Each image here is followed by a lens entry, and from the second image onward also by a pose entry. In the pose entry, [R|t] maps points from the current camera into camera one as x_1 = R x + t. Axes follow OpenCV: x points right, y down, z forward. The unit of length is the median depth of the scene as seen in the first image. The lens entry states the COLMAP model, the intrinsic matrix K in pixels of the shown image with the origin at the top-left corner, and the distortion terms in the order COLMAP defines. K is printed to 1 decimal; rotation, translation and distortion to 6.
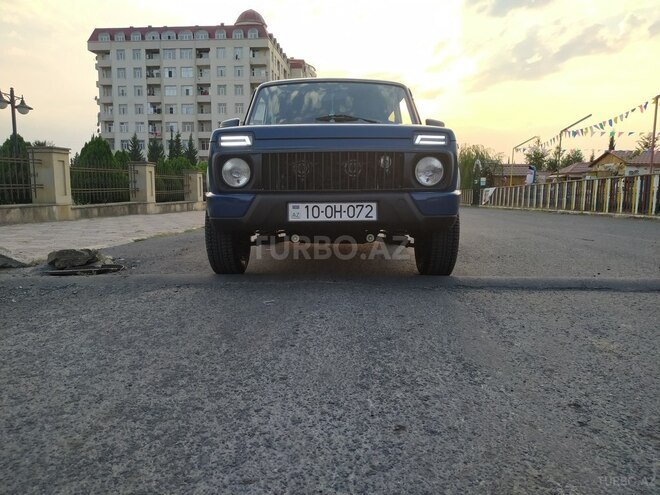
lens RADIAL K [[484.7, 0, 329.4], [0, 484.7, 244.8], [0, 0, 1]] dist [0.001879, -0.013254]
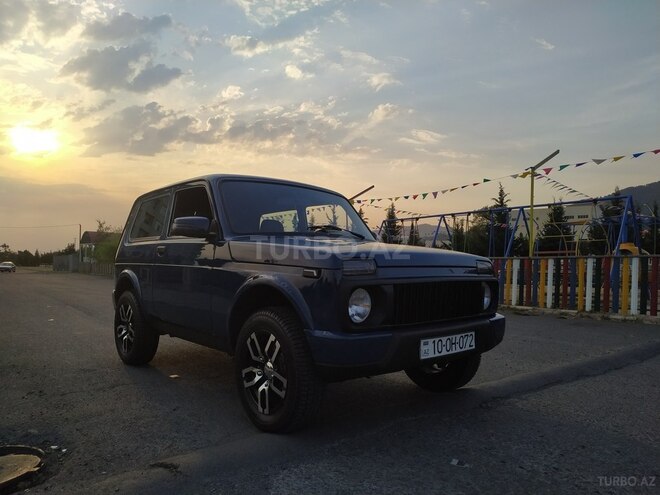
lens RADIAL K [[484.7, 0, 328.2], [0, 484.7, 248.7], [0, 0, 1]] dist [0.001879, -0.013254]
pose [[0.750292, 0.034218, 0.660220, -0.298130], [0.052974, 0.992337, -0.111632, -0.059561], [-0.658981, 0.118731, 0.742730, 0.158943]]
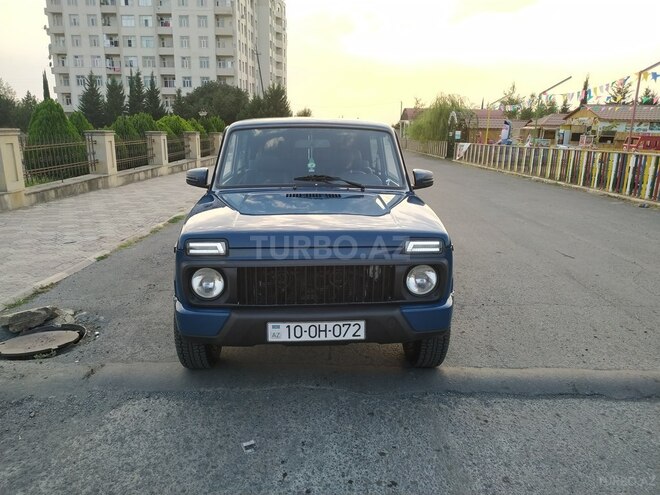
lens RADIAL K [[484.7, 0, 327.5], [0, 484.7, 249.0], [0, 0, 1]] dist [0.001879, -0.013254]
pose [[0.998374, -0.003104, 0.056911, -0.009020], [-0.004744, 0.990526, 0.137246, -0.128008], [-0.056798, -0.137292, 0.988901, 0.044071]]
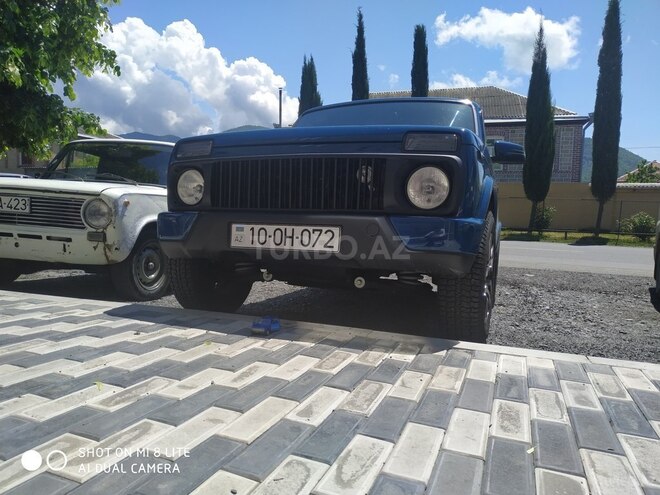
lens RADIAL K [[484.7, 0, 328.2], [0, 484.7, 247.7], [0, 0, 1]] dist [0.001879, -0.013254]
pose [[0.930417, 0.054595, -0.362414, 0.124618], [-0.085192, 0.993974, -0.068976, -0.002785], [0.356465, 0.095051, 0.929461, 0.127764]]
